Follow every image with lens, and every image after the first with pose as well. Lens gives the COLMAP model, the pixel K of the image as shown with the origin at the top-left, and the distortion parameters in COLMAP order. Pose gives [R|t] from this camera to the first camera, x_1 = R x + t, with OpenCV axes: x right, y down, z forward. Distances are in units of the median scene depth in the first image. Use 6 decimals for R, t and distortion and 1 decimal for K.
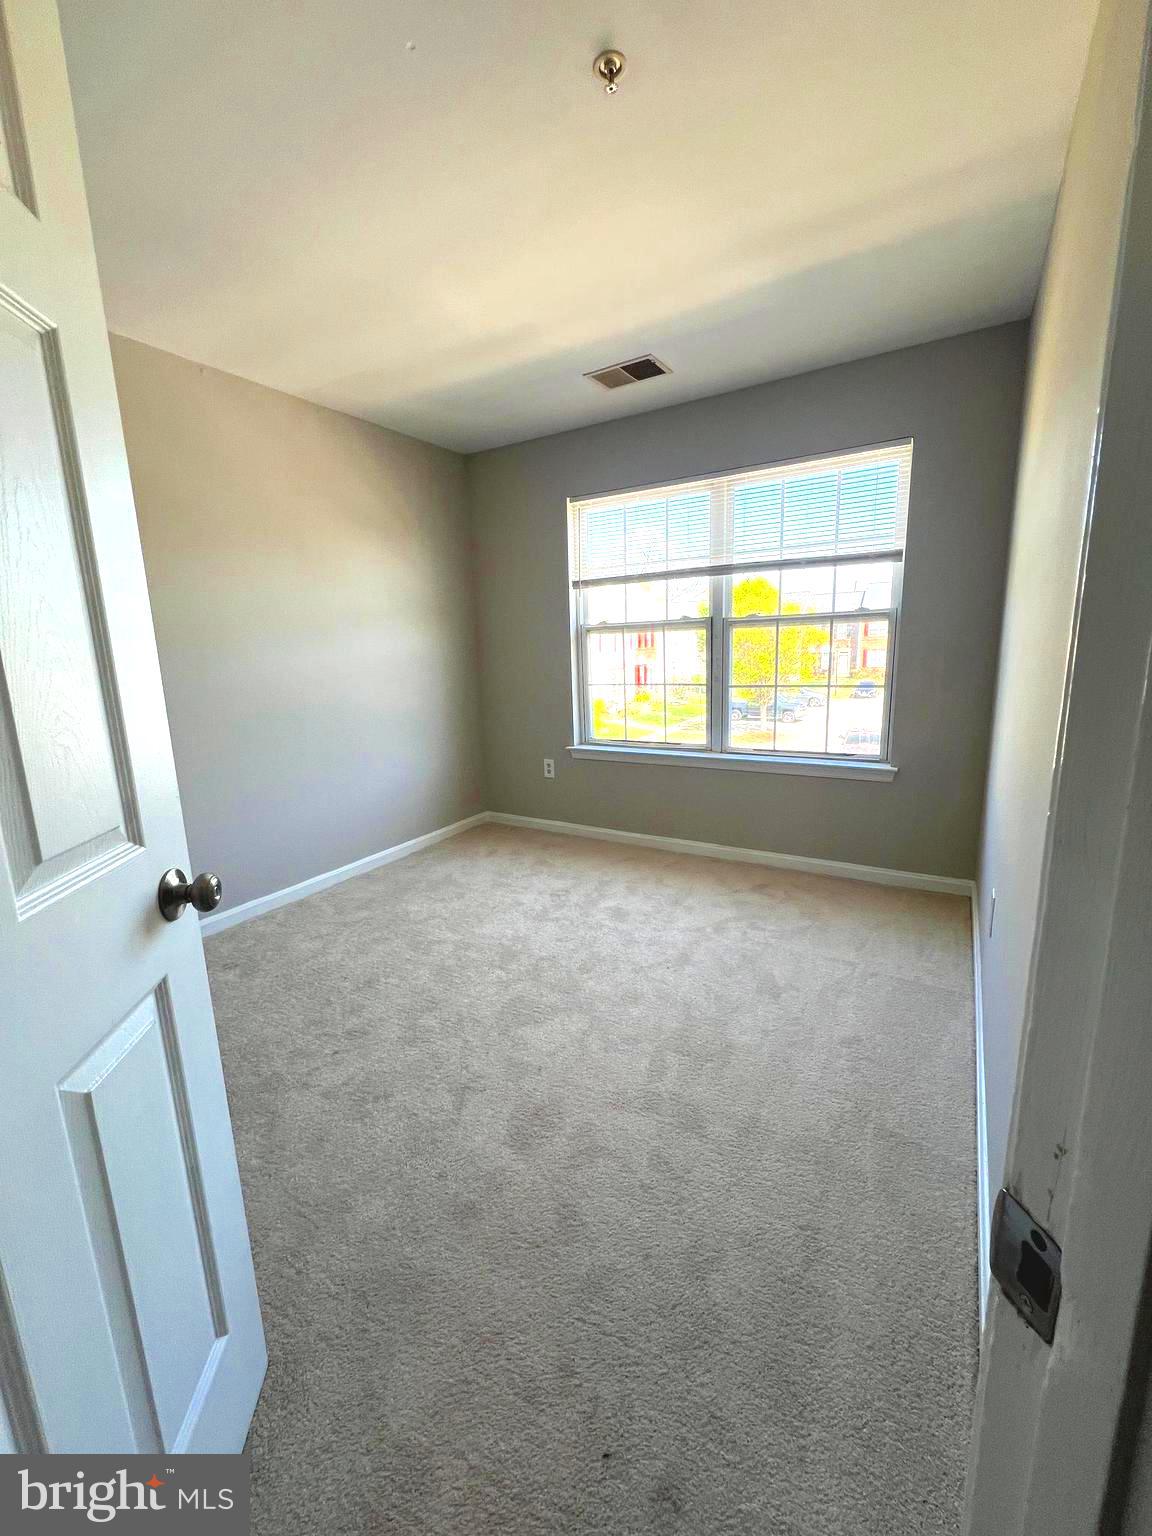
lens RADIAL K [[617.1, 0, 570.2], [0, 617.1, 766.6], [0, 0, 1]] dist [0.000080, -0.000988]
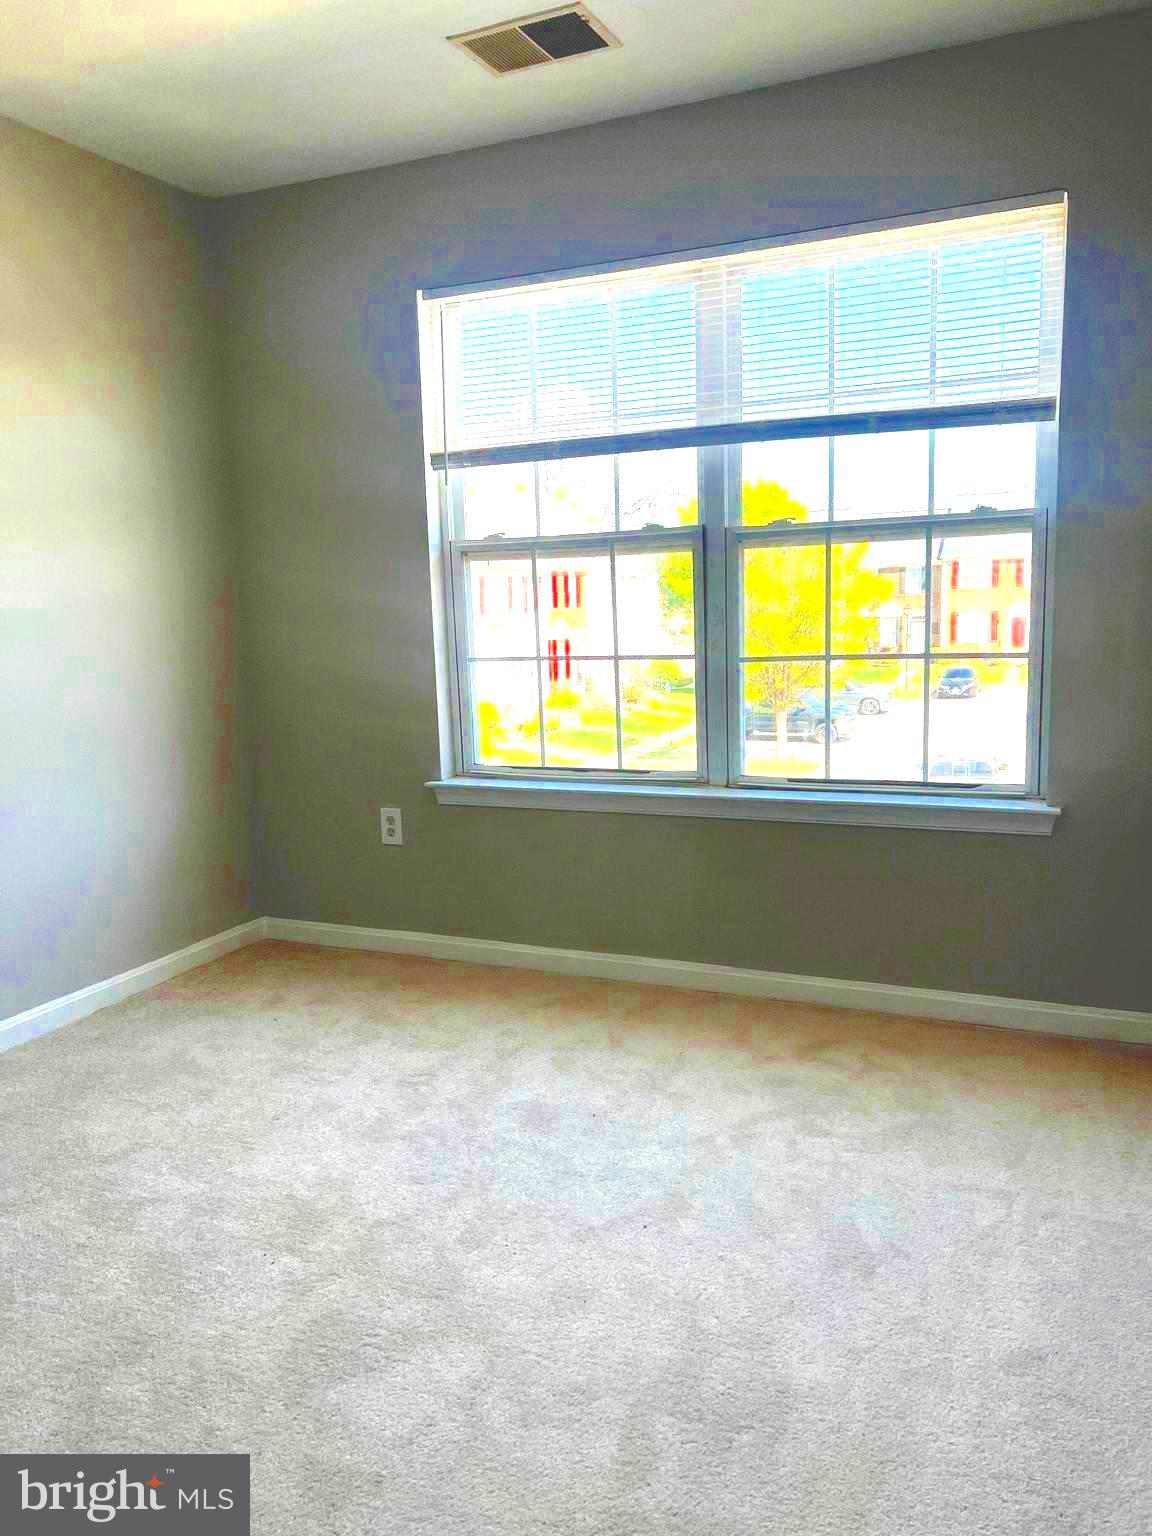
lens RADIAL K [[1151.1, 0, 575.2], [0, 1151.1, 772.7], [0, 0, 1]] dist [0.052793, -0.059683]
pose [[0.991910, -0.015640, 0.125973, -0.003627], [0.021984, 0.998550, -0.049131, 0.011480], [-0.125022, 0.051503, 0.990816, 0.068672]]
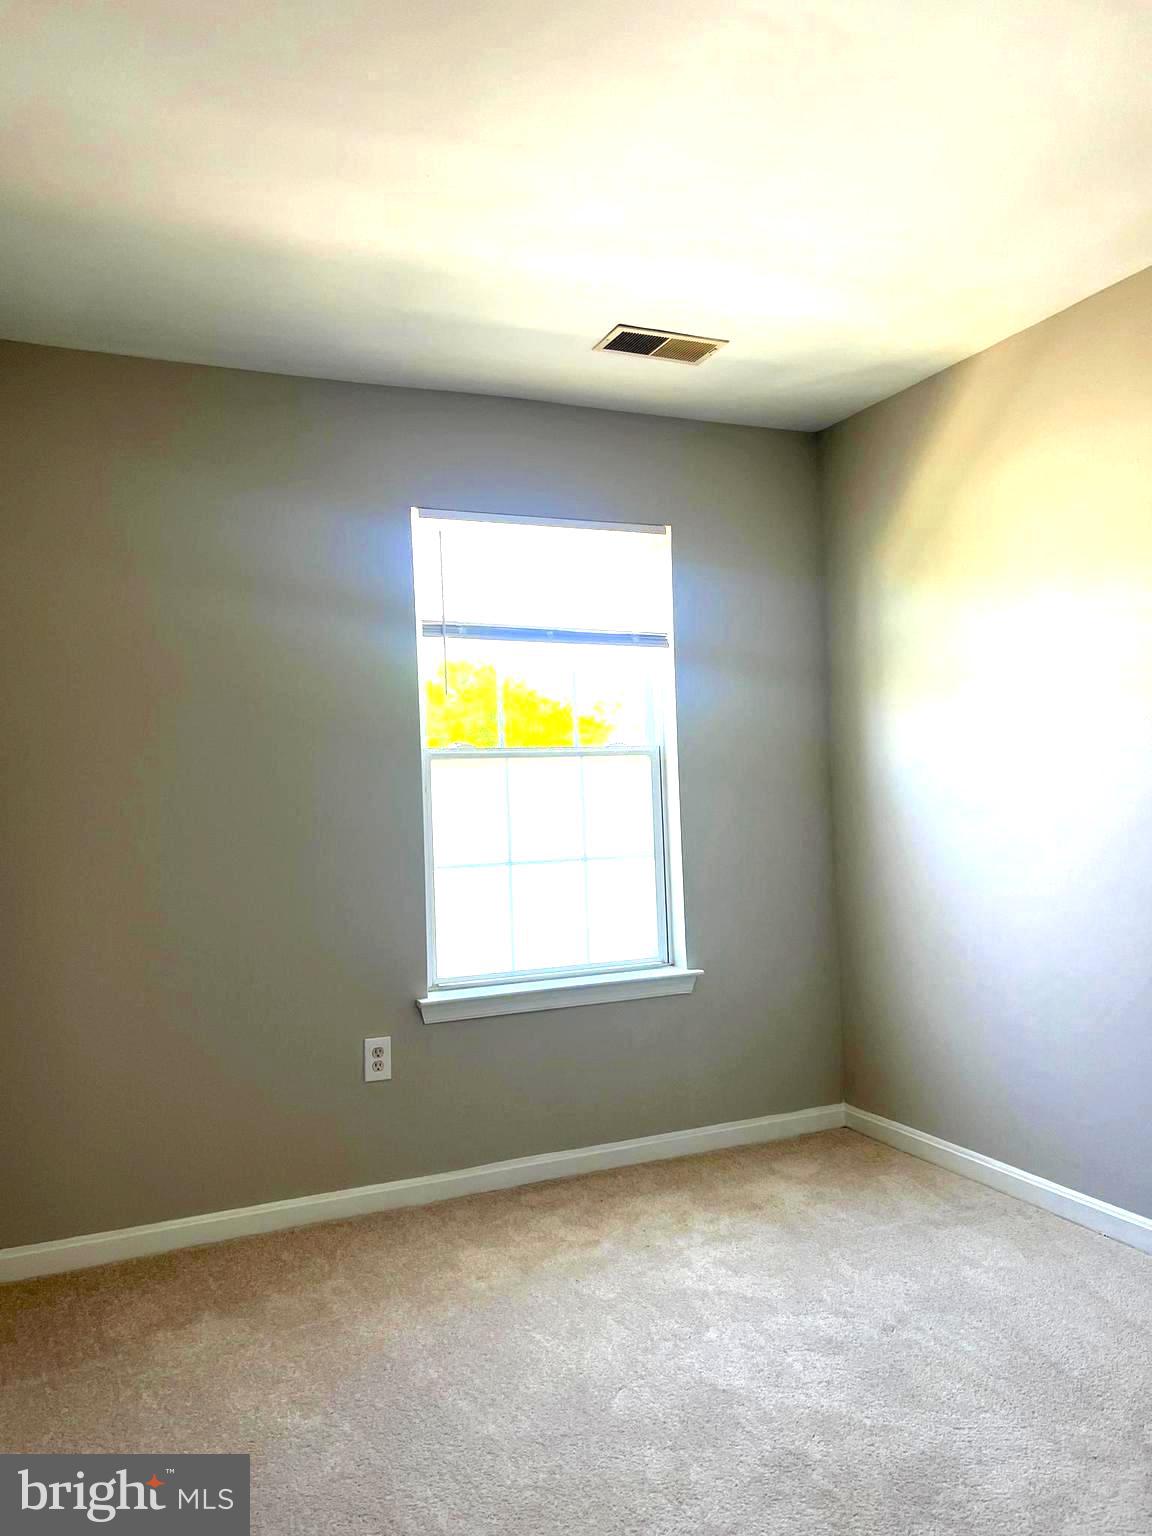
lens RADIAL K [[1151.1, 0, 579.6], [0, 1151.1, 763.1], [0, 0, 1]] dist [0.052793, -0.059683]
pose [[0.562175, 0.030051, 0.826472, -0.820311], [0.167881, 0.974386, -0.149624, -0.070358], [-0.809799, 0.222864, 0.542731, 0.475885]]
